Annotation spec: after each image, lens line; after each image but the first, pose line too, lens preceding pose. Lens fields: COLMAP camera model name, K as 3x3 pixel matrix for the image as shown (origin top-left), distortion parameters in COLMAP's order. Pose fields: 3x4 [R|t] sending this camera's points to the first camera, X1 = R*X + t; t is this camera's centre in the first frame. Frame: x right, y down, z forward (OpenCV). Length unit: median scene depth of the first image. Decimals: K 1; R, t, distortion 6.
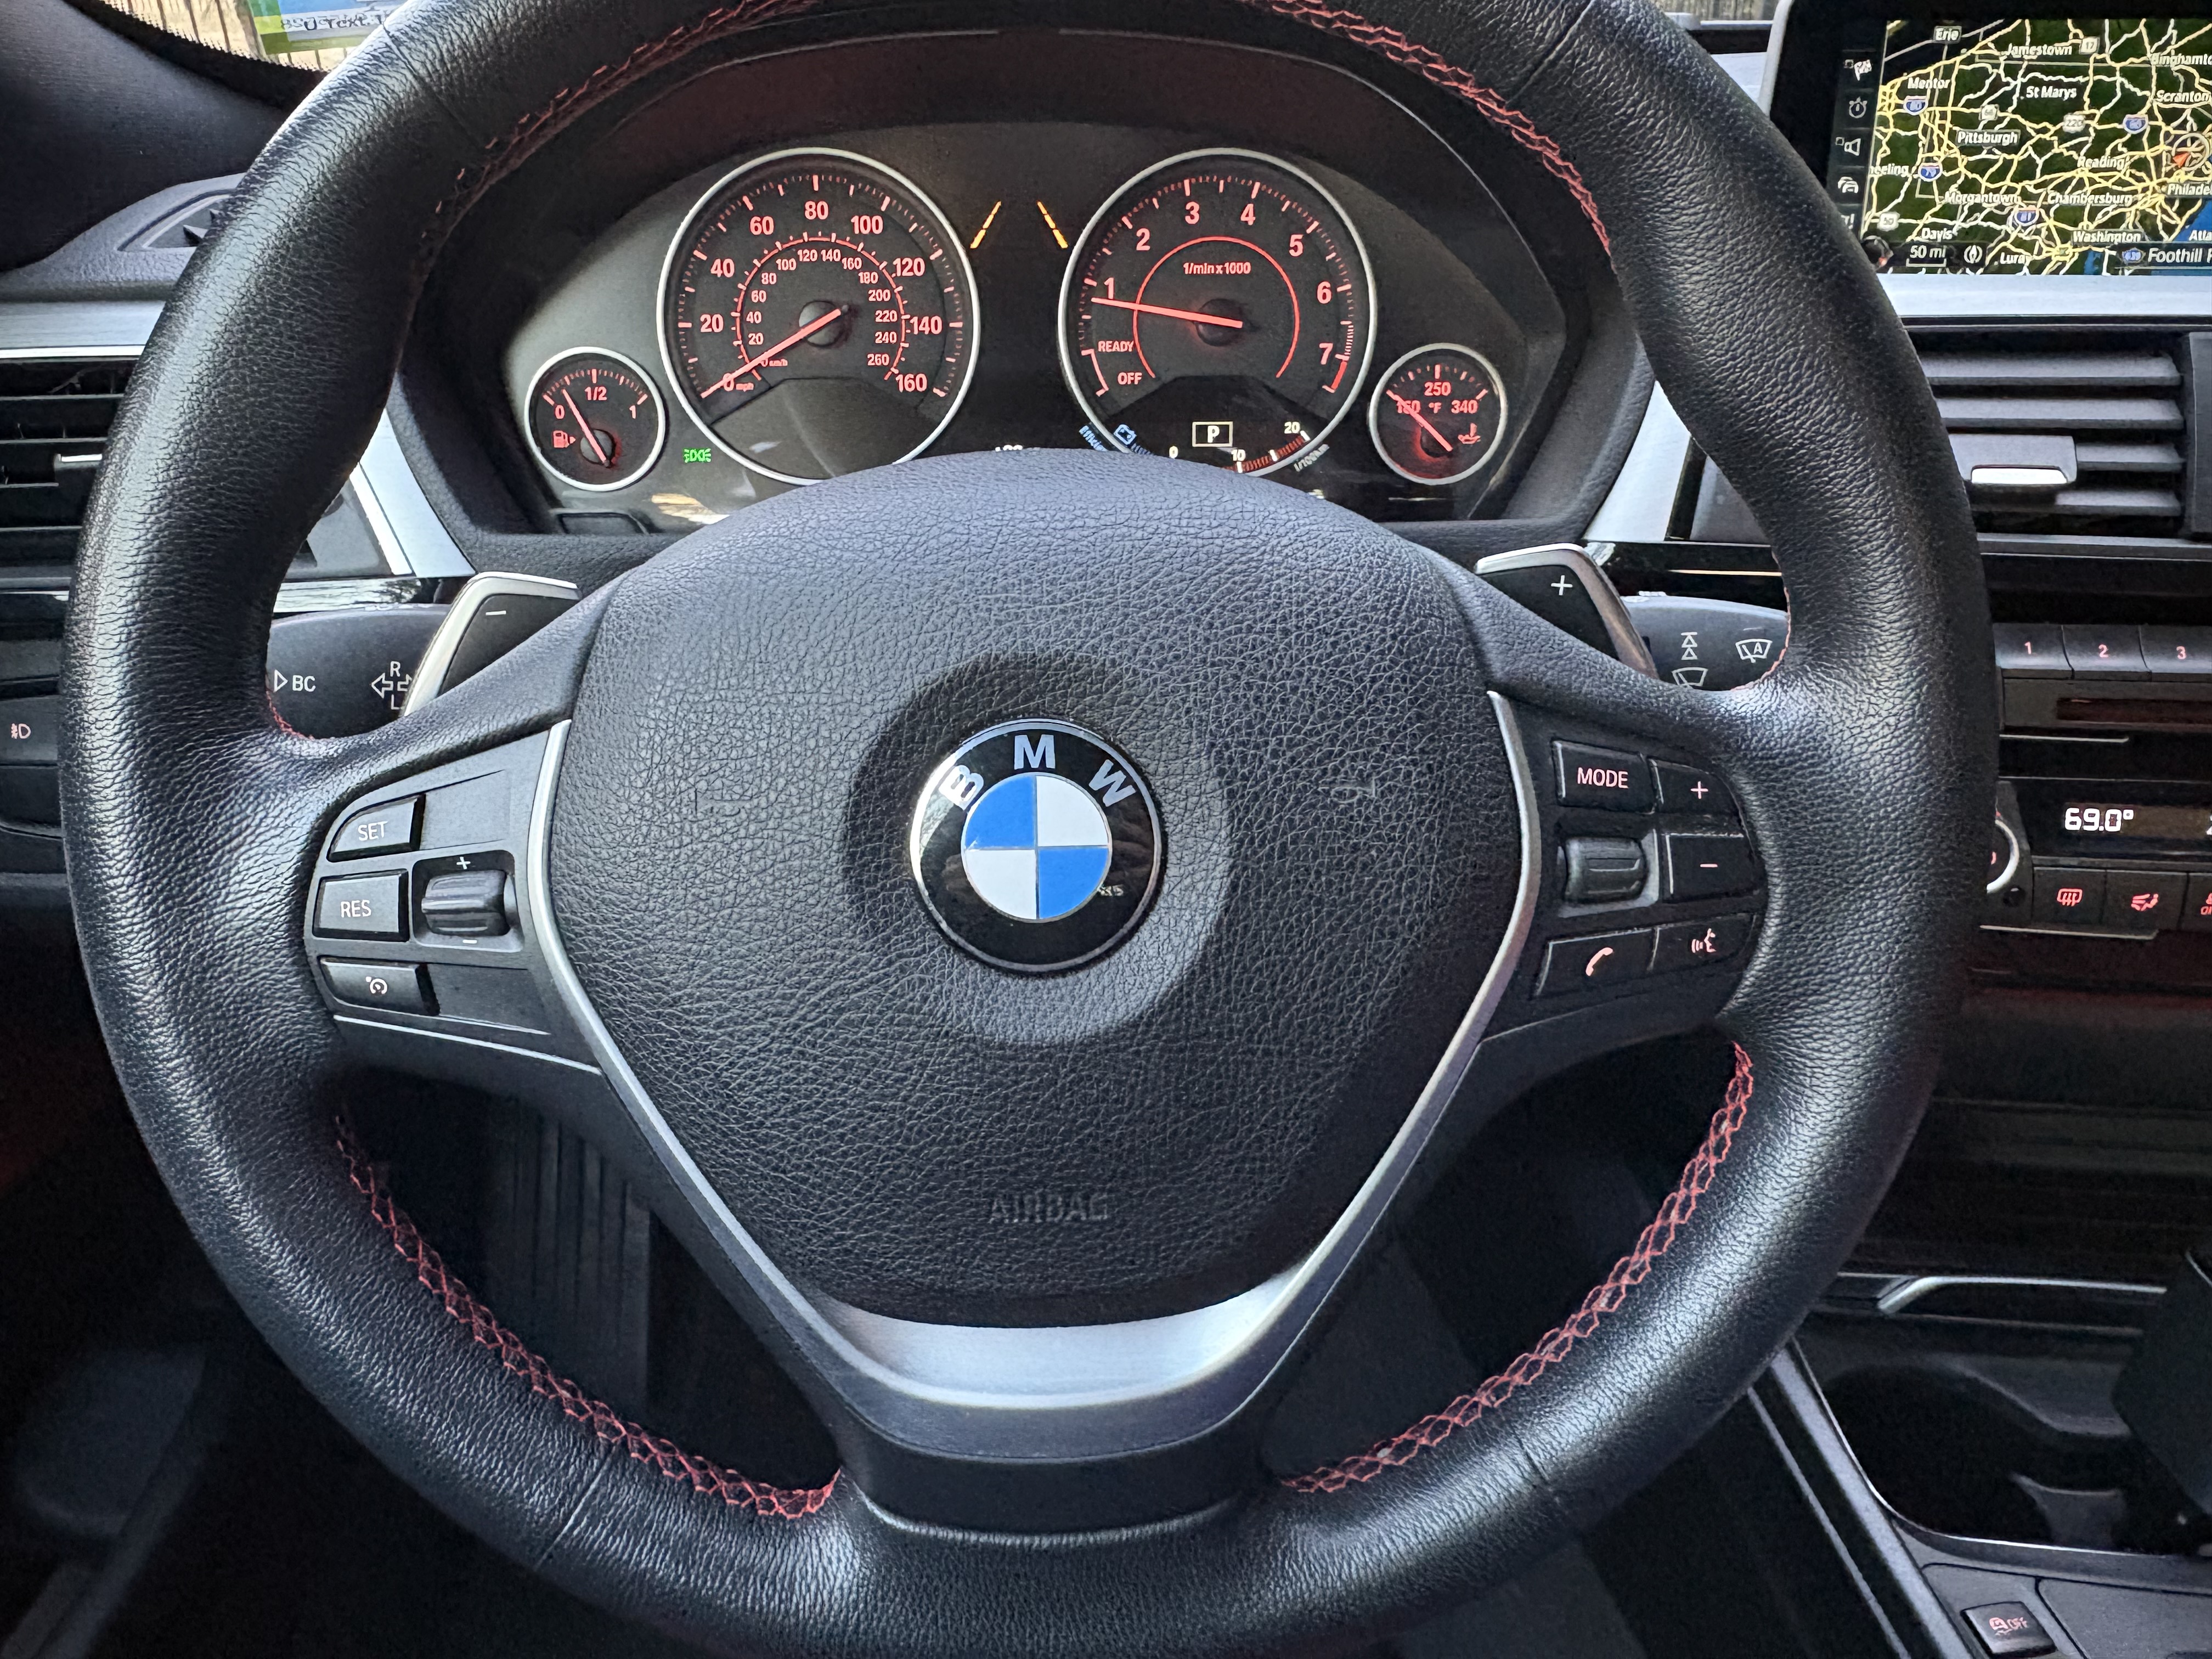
lens RADIAL K [[1657.7, 0, 1054.9], [0, 1657.7, 834.9], [0, 0, 1]] dist [0.004553, 0.005857]
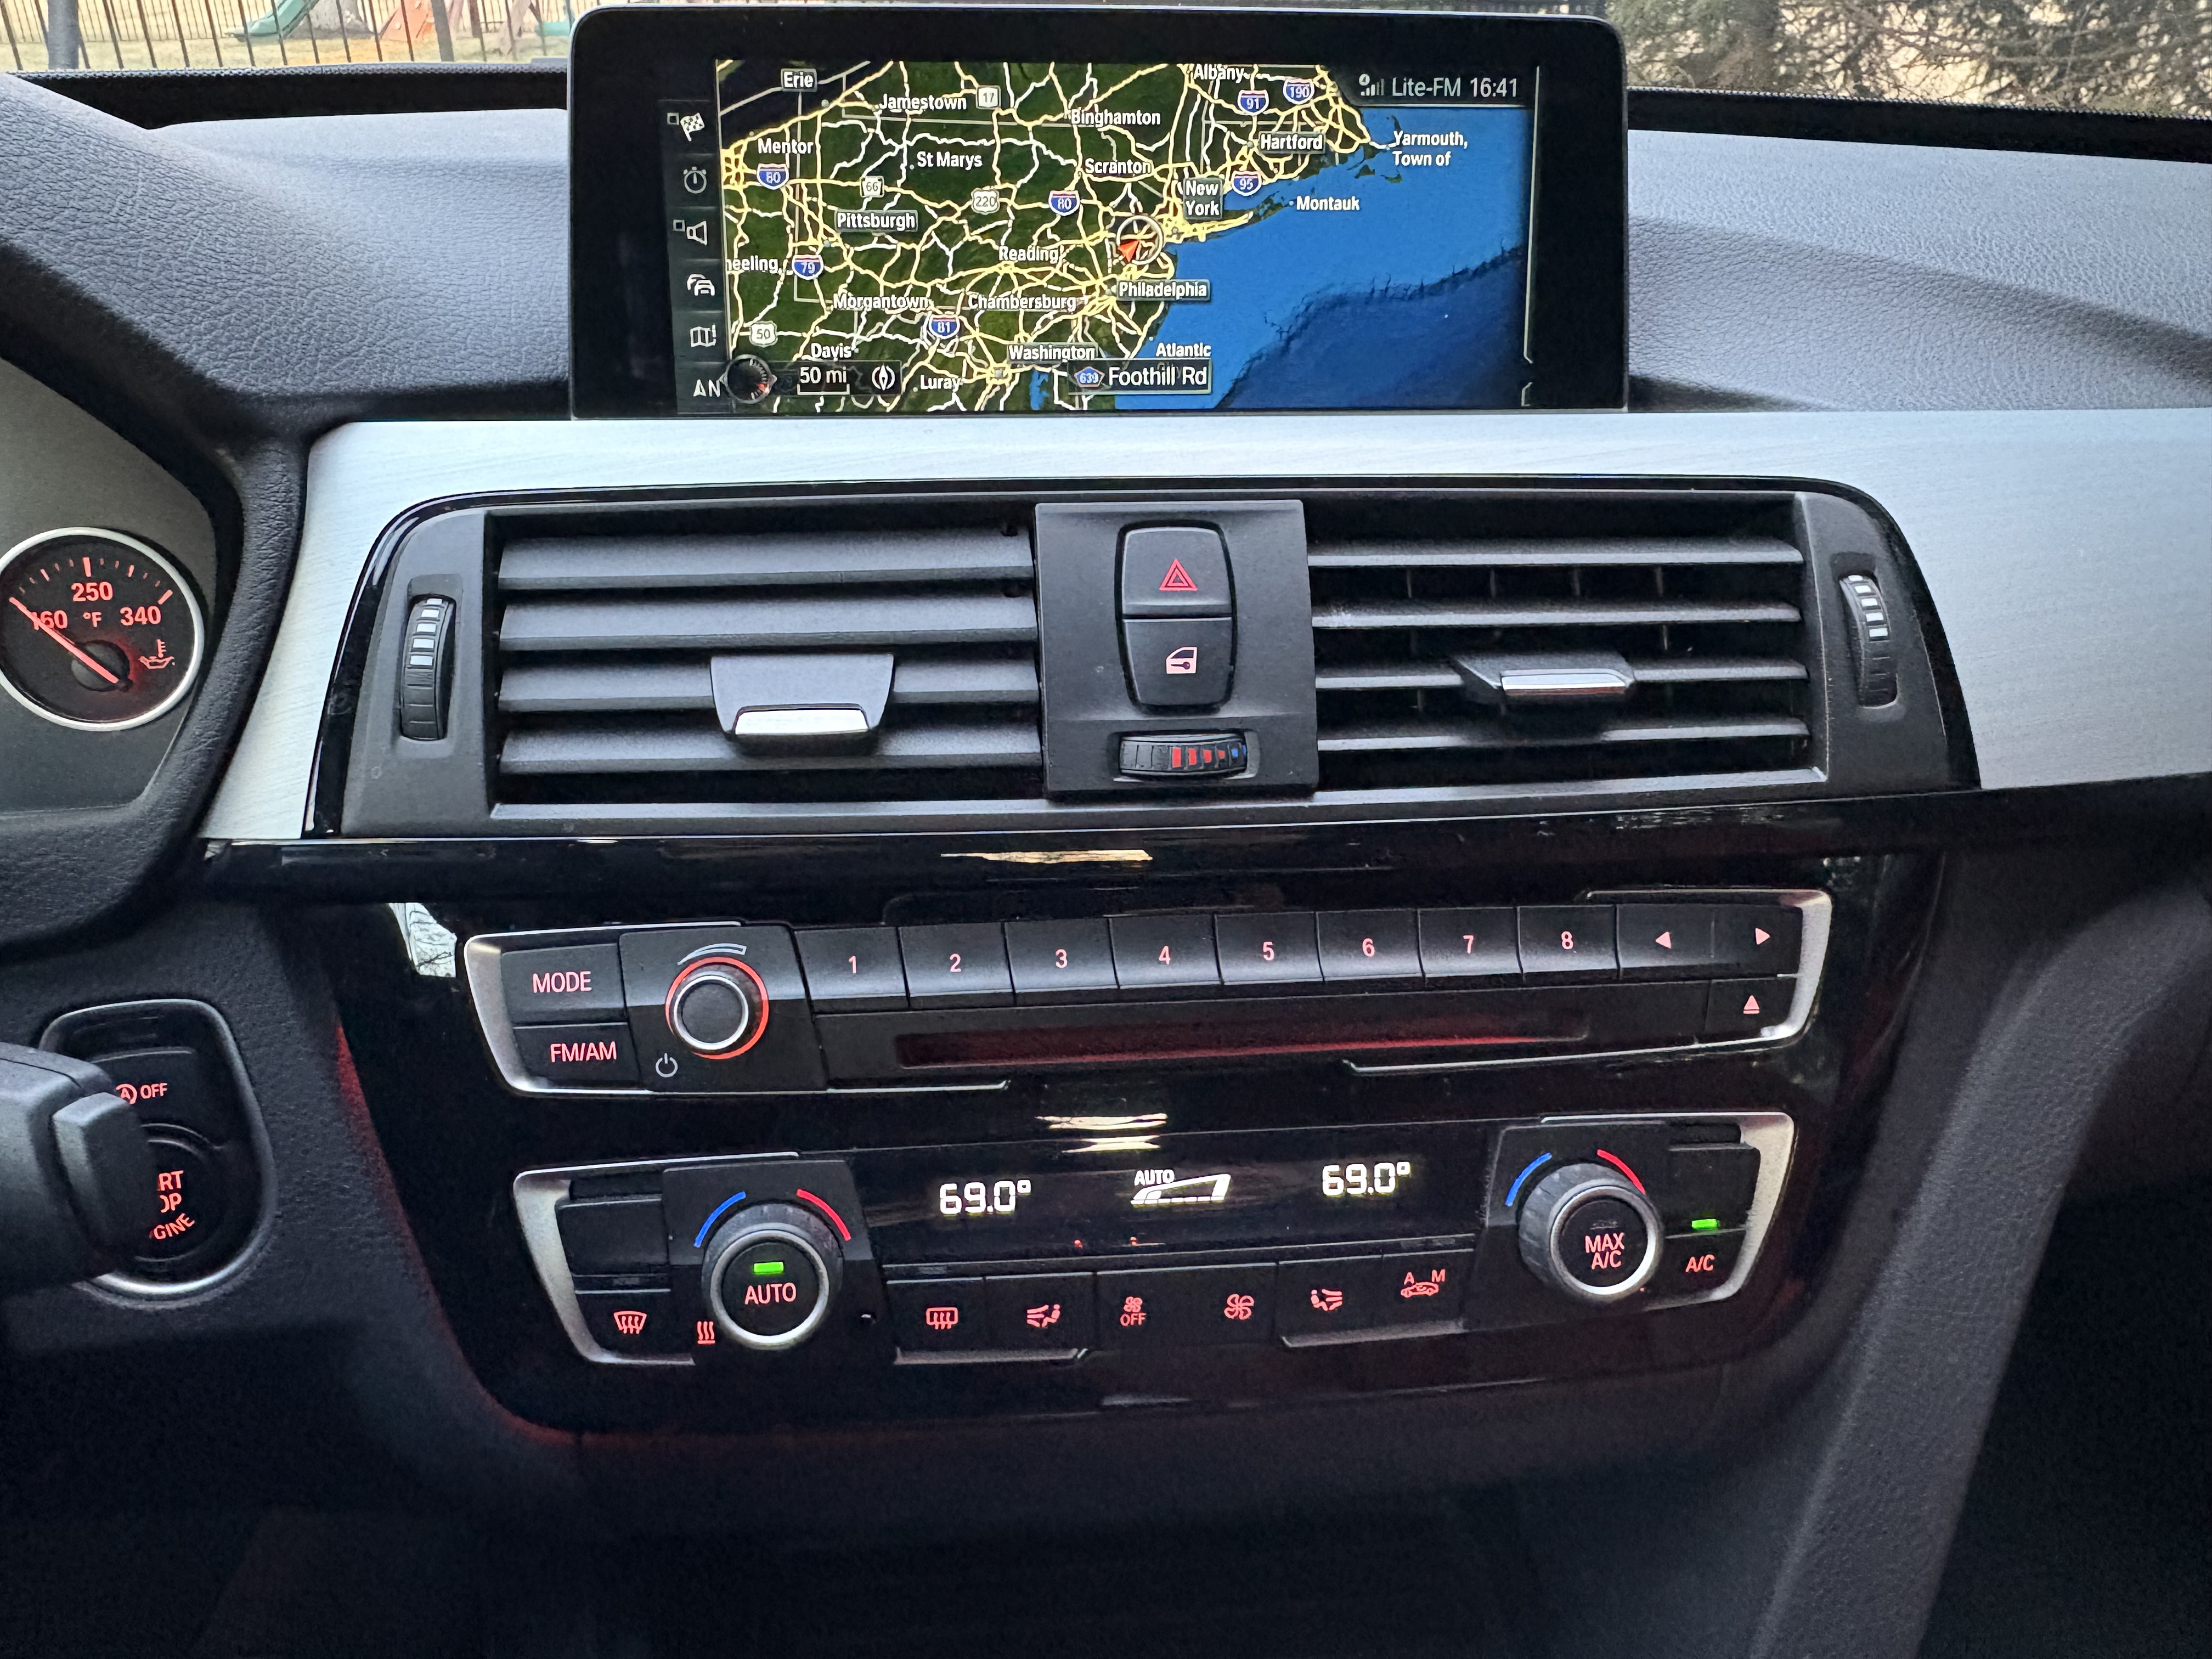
lens RADIAL K [[1657.7, 0, 1069.8], [0, 1657.7, 834.1], [0, 0, 1]] dist [0.004553, 0.005857]
pose [[0.984365, -0.066275, 0.163196, 0.514007], [0.069326, 0.997509, -0.013064, -0.137246], [-0.161923, 0.024173, 0.986507, 0.279332]]
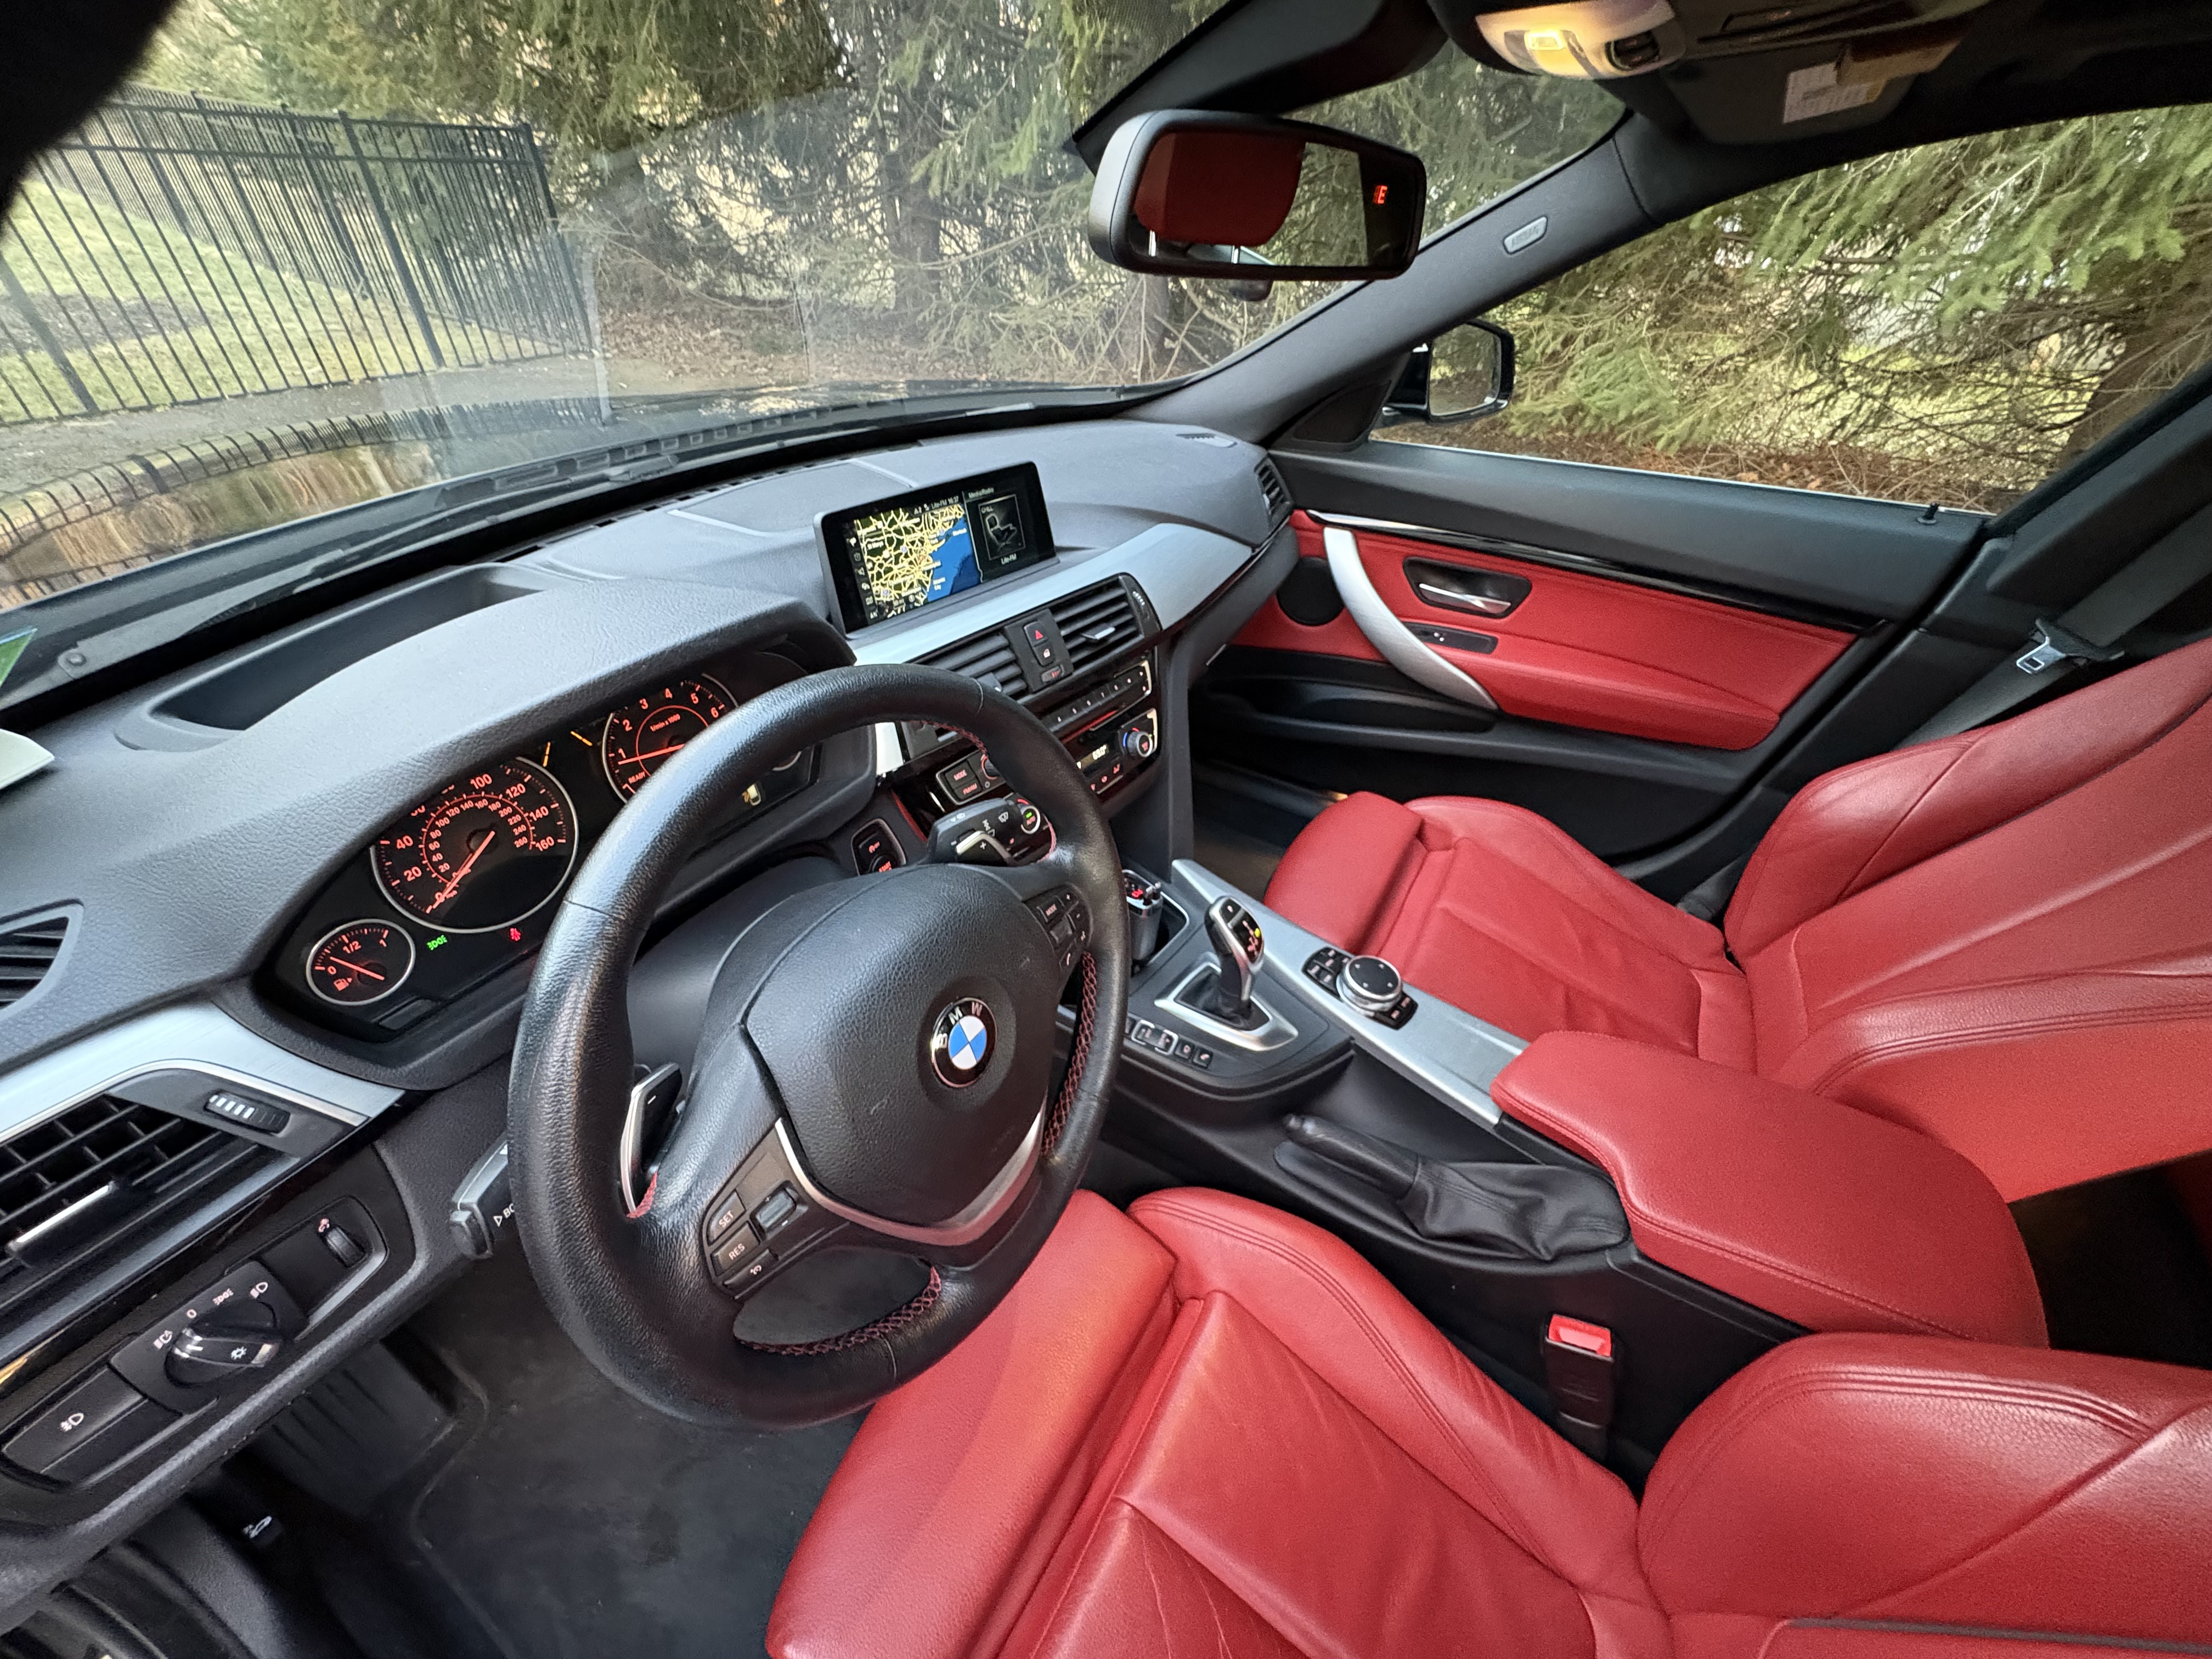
lens RADIAL K [[876.1, 0, 1111.5], [0, 876.1, 836.8], [0, 0, 1]] dist [0.007015, 0.000363]
pose [[0.543931, -0.483532, 0.685811, -0.408699], [0.332116, 0.874601, 0.353231, -0.415240], [-0.770609, 0.035635, 0.636311, -0.101169]]
